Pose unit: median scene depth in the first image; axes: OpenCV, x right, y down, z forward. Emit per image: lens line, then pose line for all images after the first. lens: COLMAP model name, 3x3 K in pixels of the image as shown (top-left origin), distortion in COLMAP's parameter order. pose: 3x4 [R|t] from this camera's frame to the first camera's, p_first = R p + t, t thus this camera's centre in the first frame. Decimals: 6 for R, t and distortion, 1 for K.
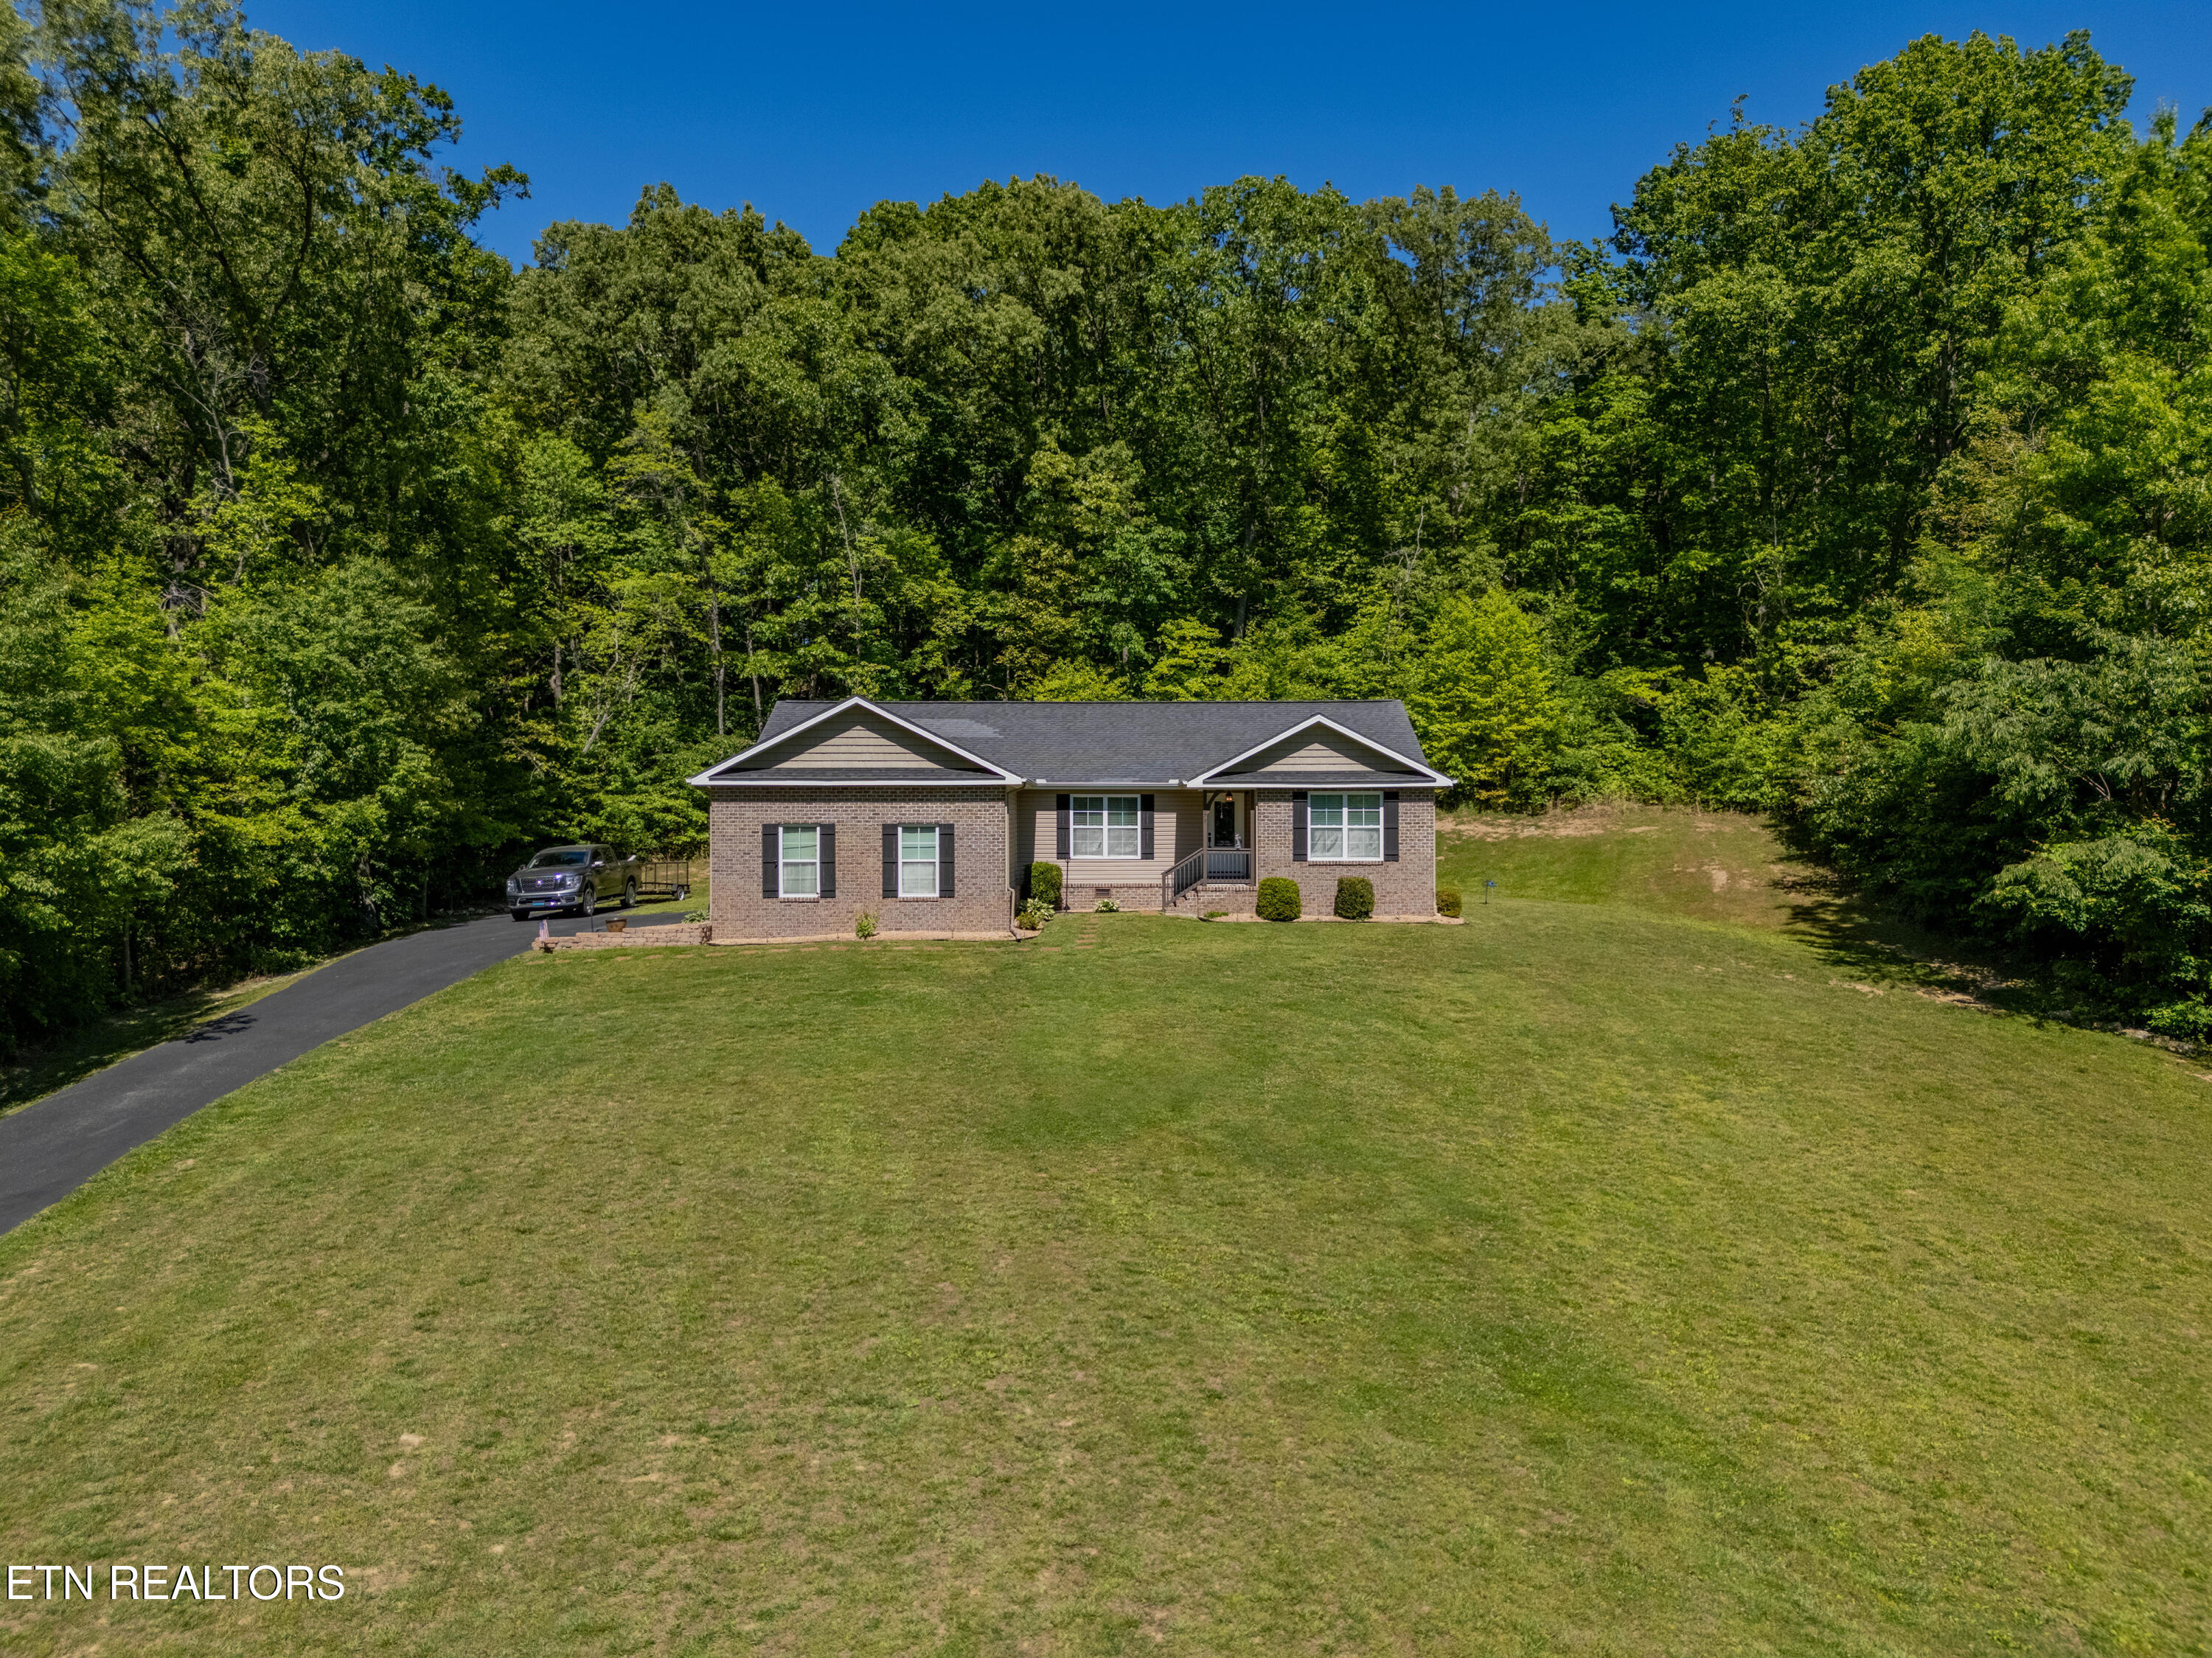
lens RADIAL K [[1532.1, 0, 1106.0], [0, 1532.1, 829.0], [0, 0, 1]] dist [0.004130, -0.005232]
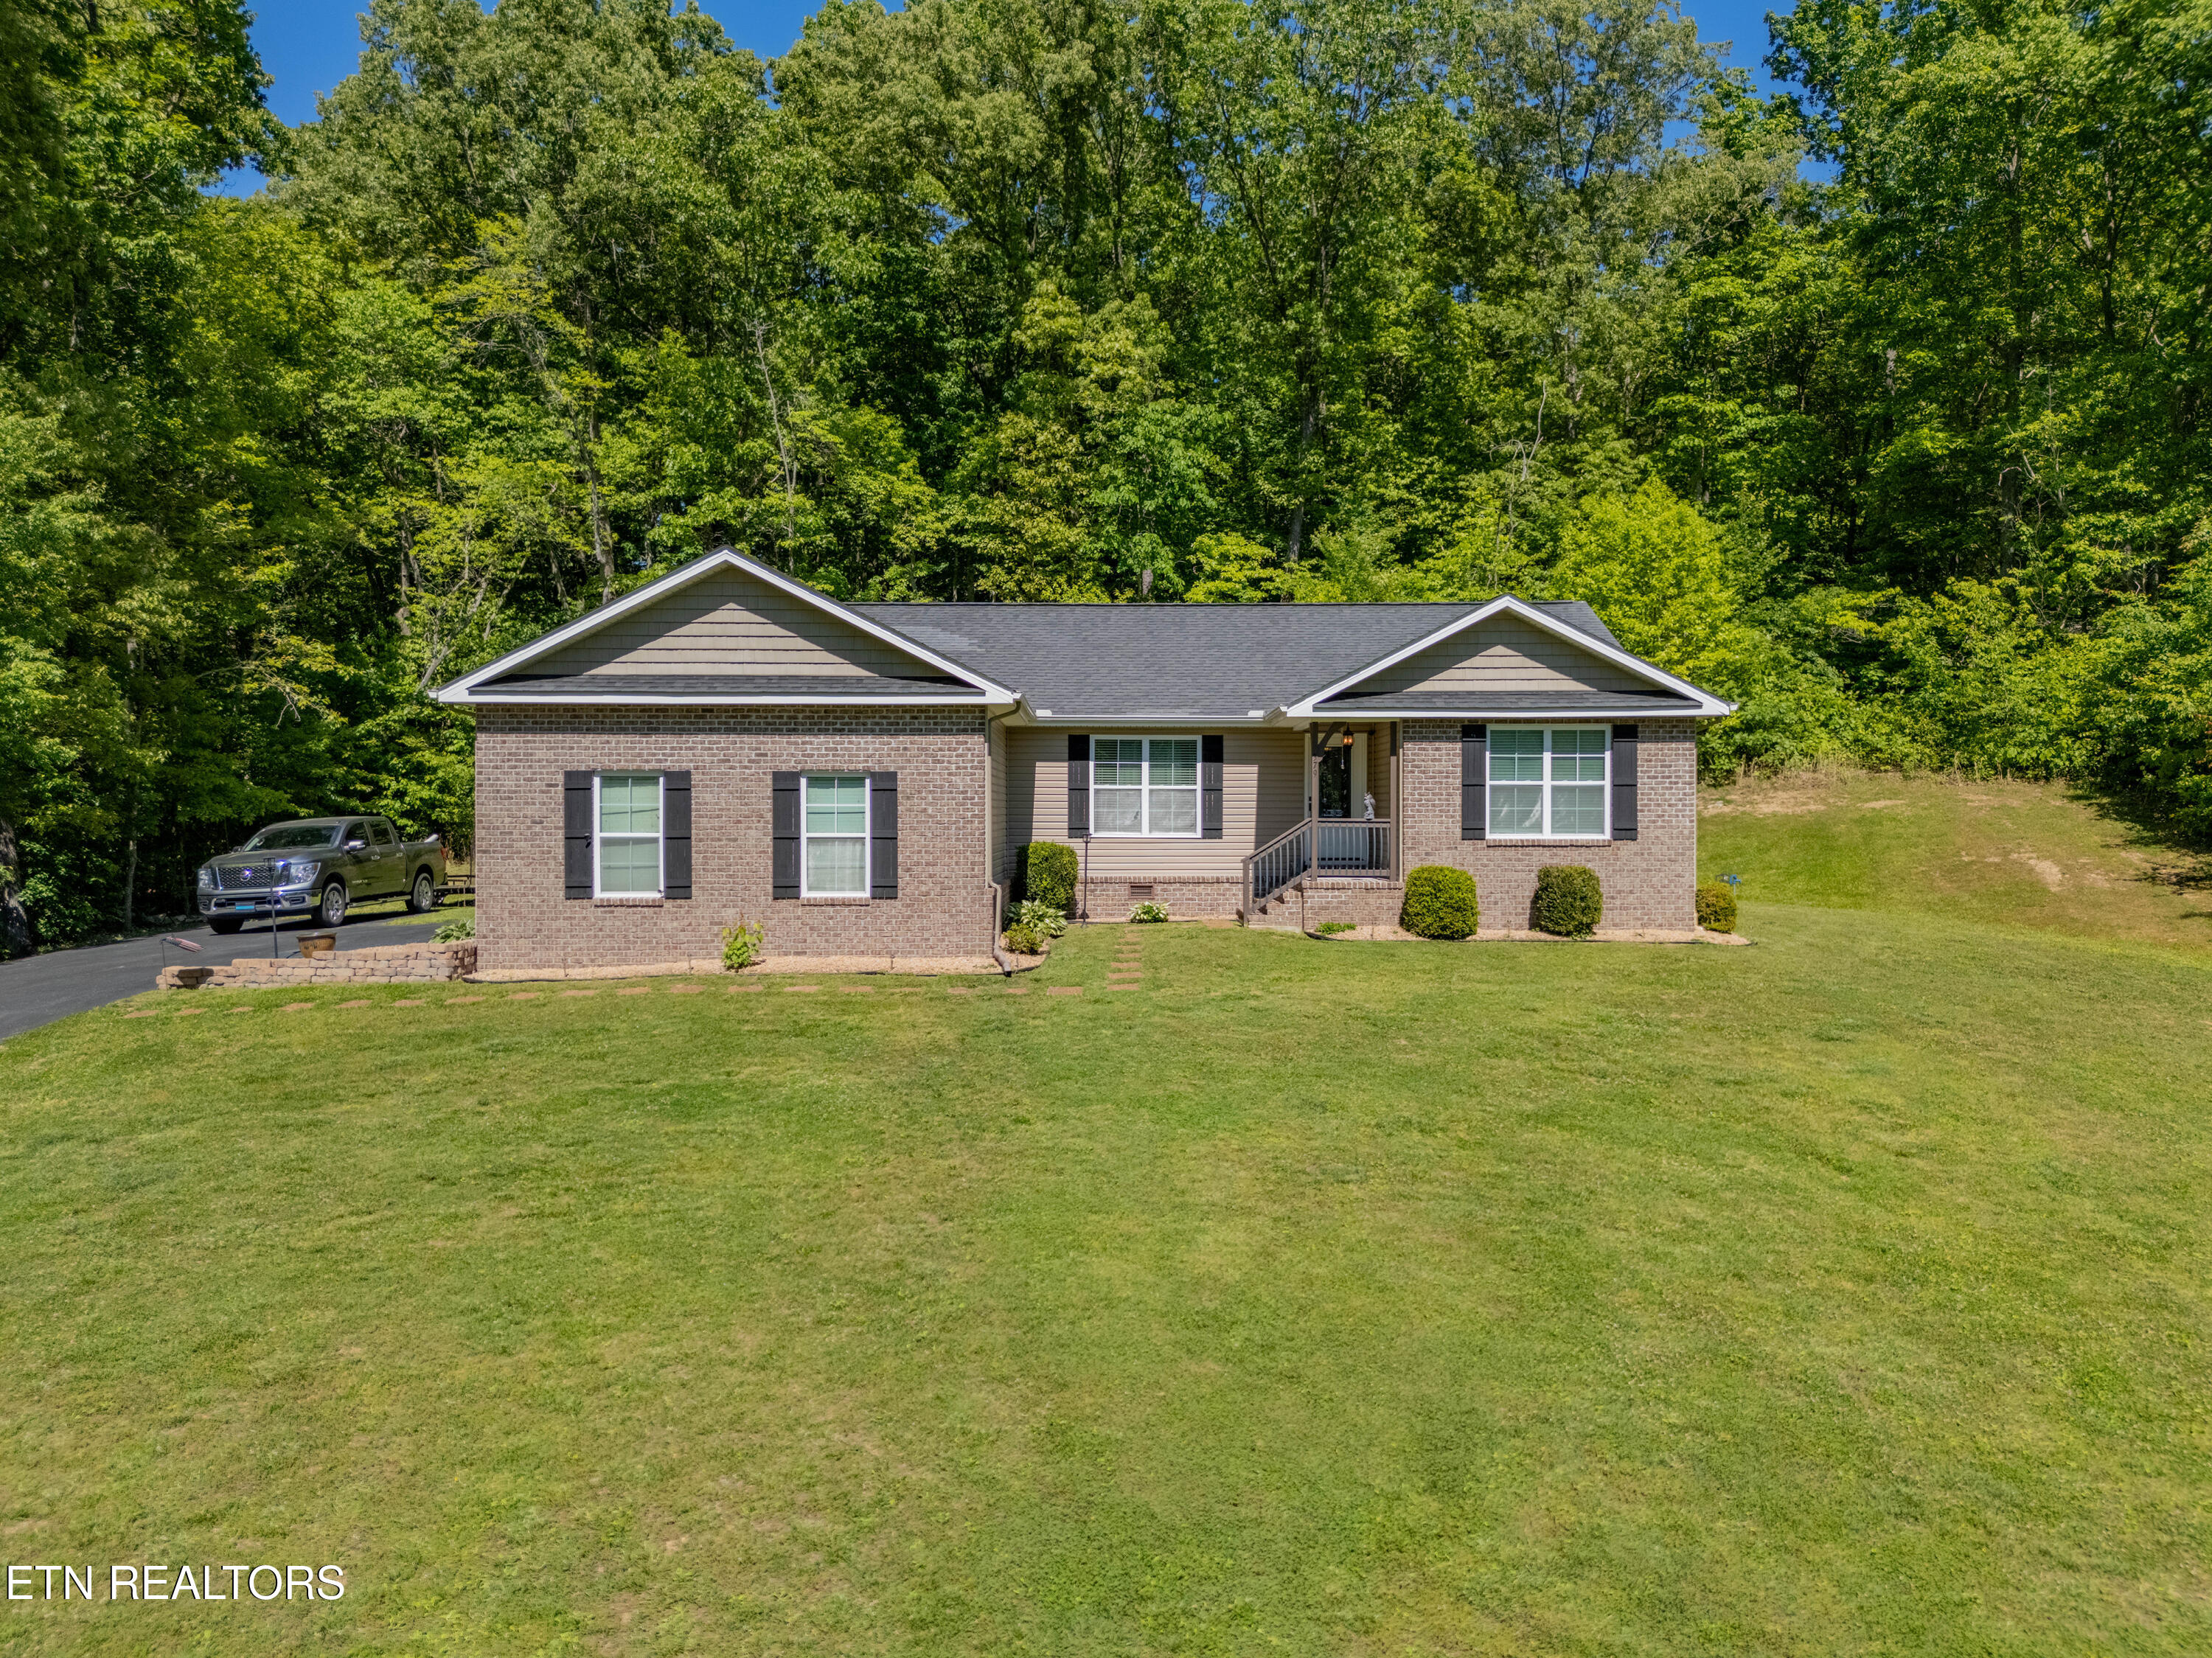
lens RADIAL K [[1597.3, 0, 1106.0], [0, 1597.3, 829.0], [0, 0, 1]] dist [0.004770, -0.001625]
pose [[0.999983, 0.002002, 0.005420, -0.013813], [-0.002010, 0.999997, 0.001454, 0.010316], [-0.005417, -0.001465, 0.999984, 0.236326]]
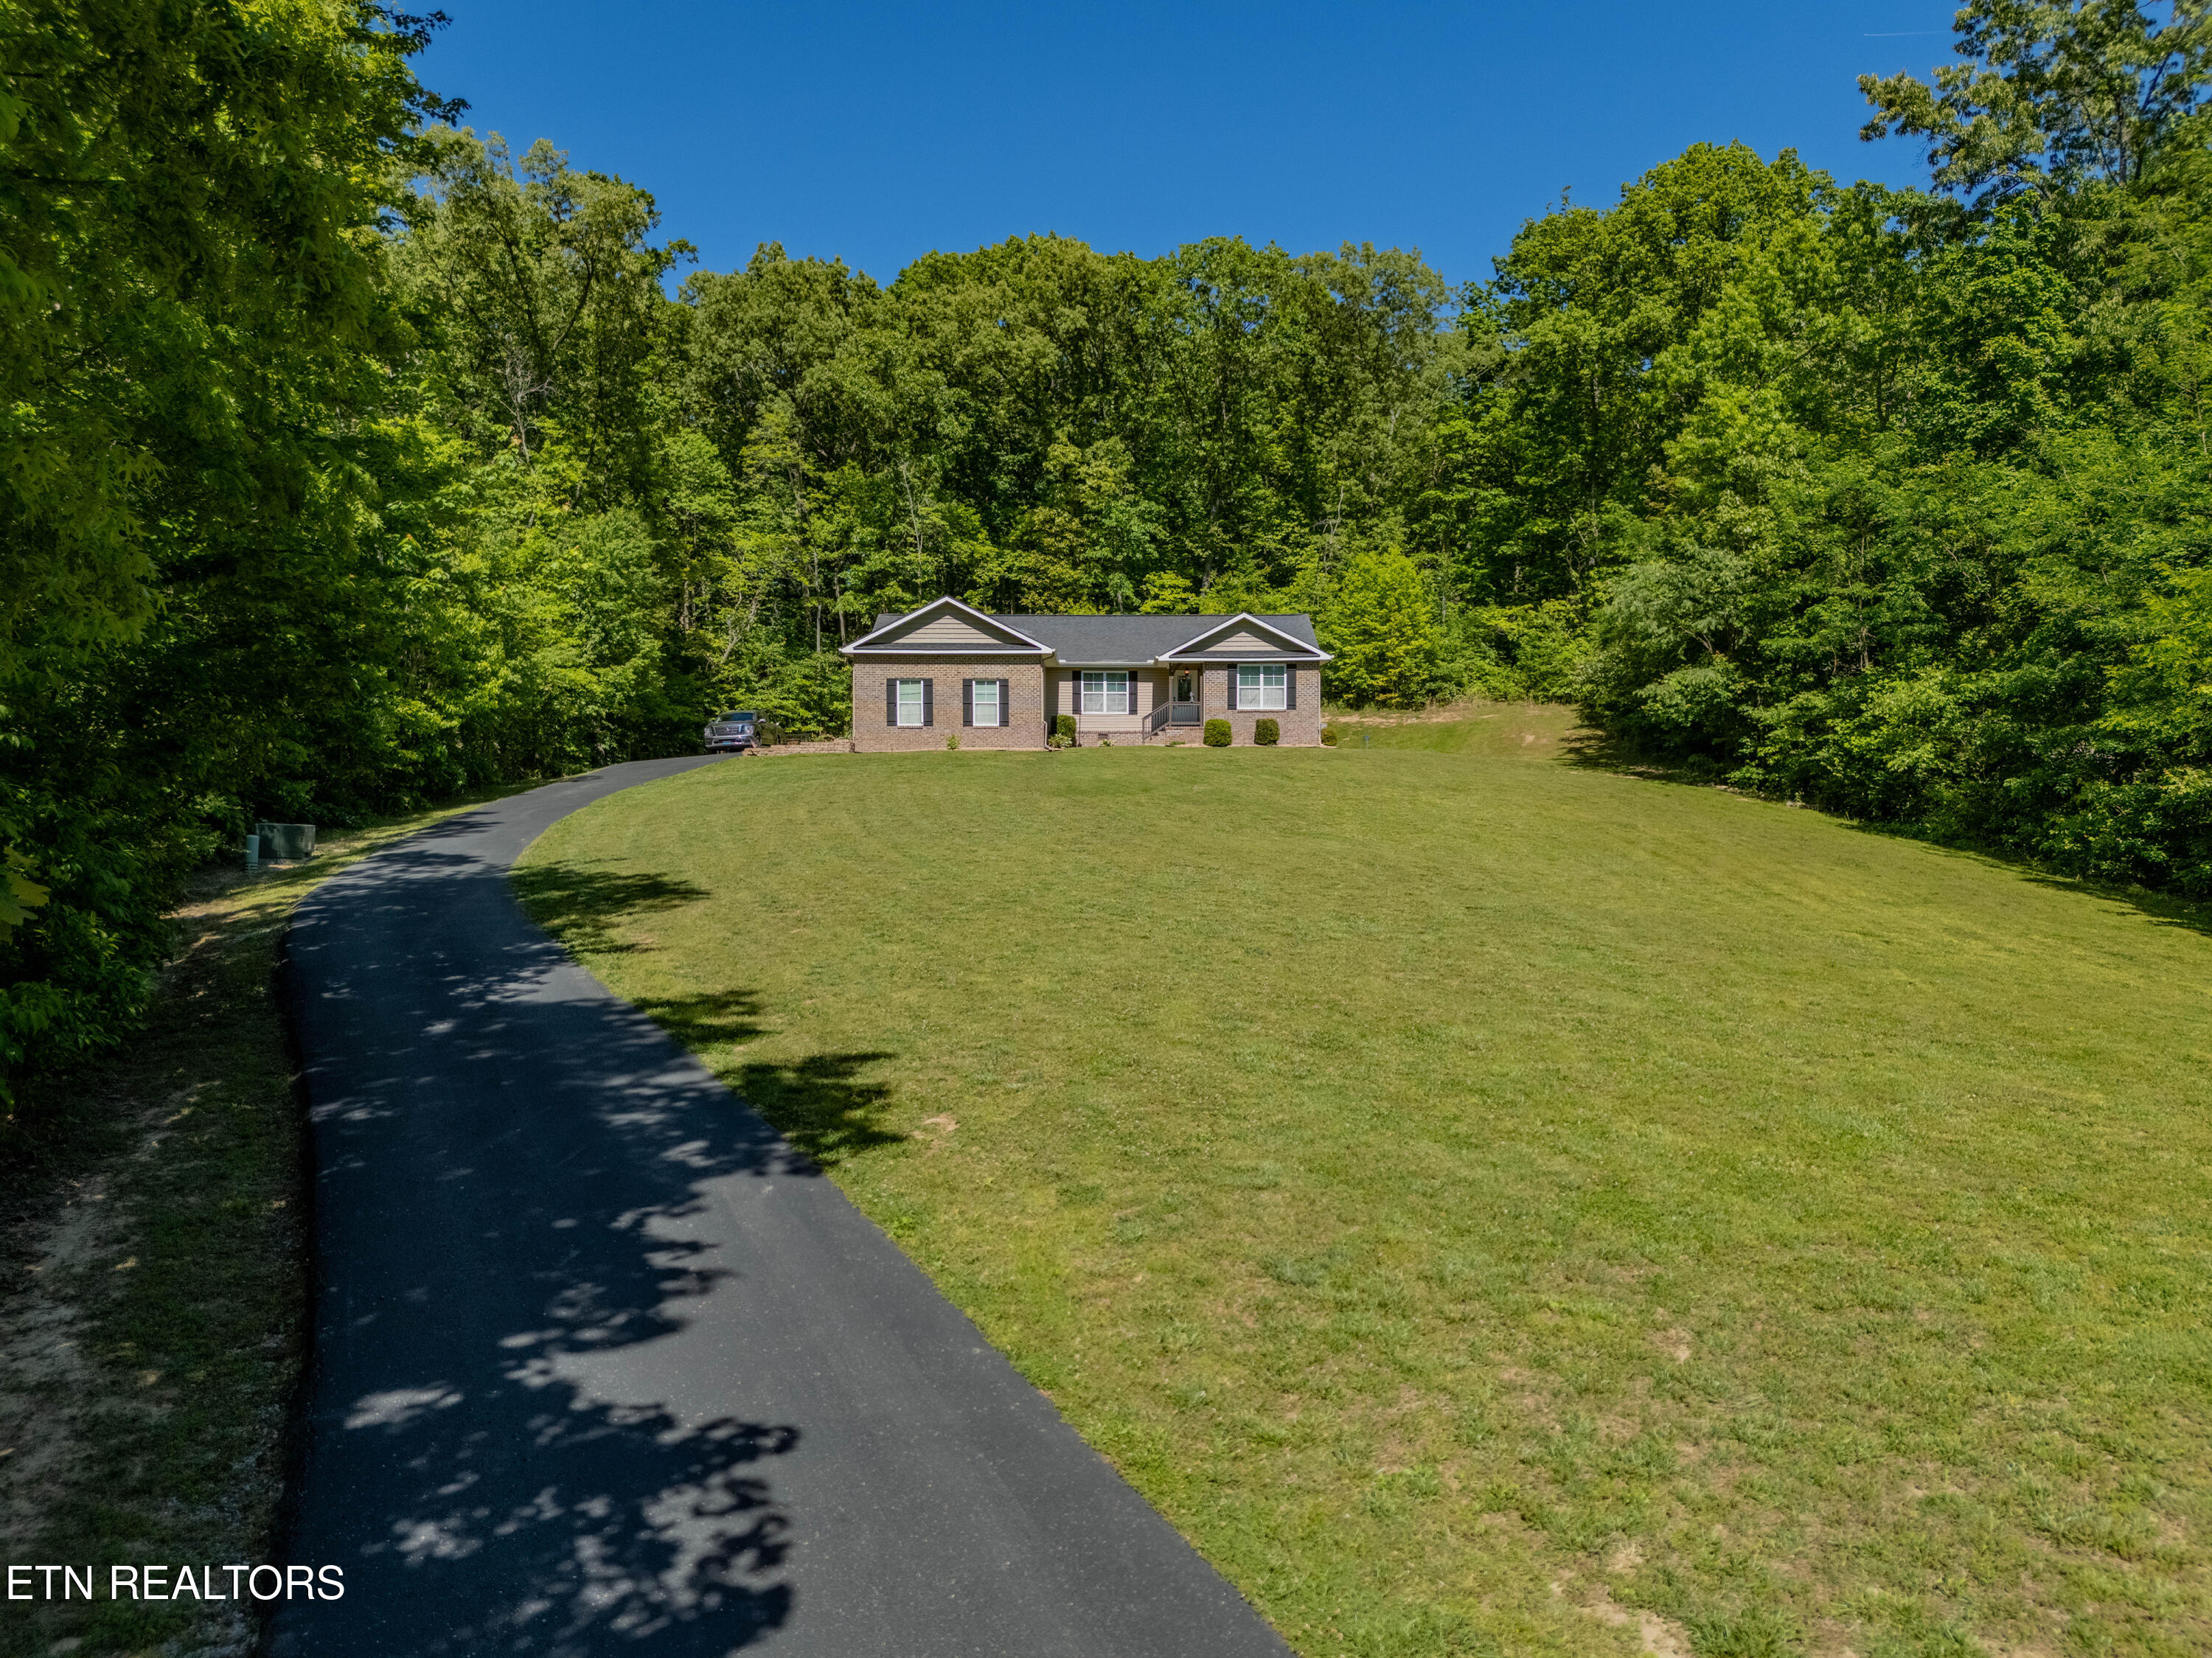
lens RADIAL K [[1458.9, 0, 1110.2], [0, 1458.9, 817.6], [0, 0, 1]] dist [0.006425, 0.001969]
pose [[0.999982, 0.001011, 0.005967, -0.002611], [-0.001035, 0.999991, 0.004074, 0.079106], [-0.005963, -0.004080, 0.999974, -0.293746]]
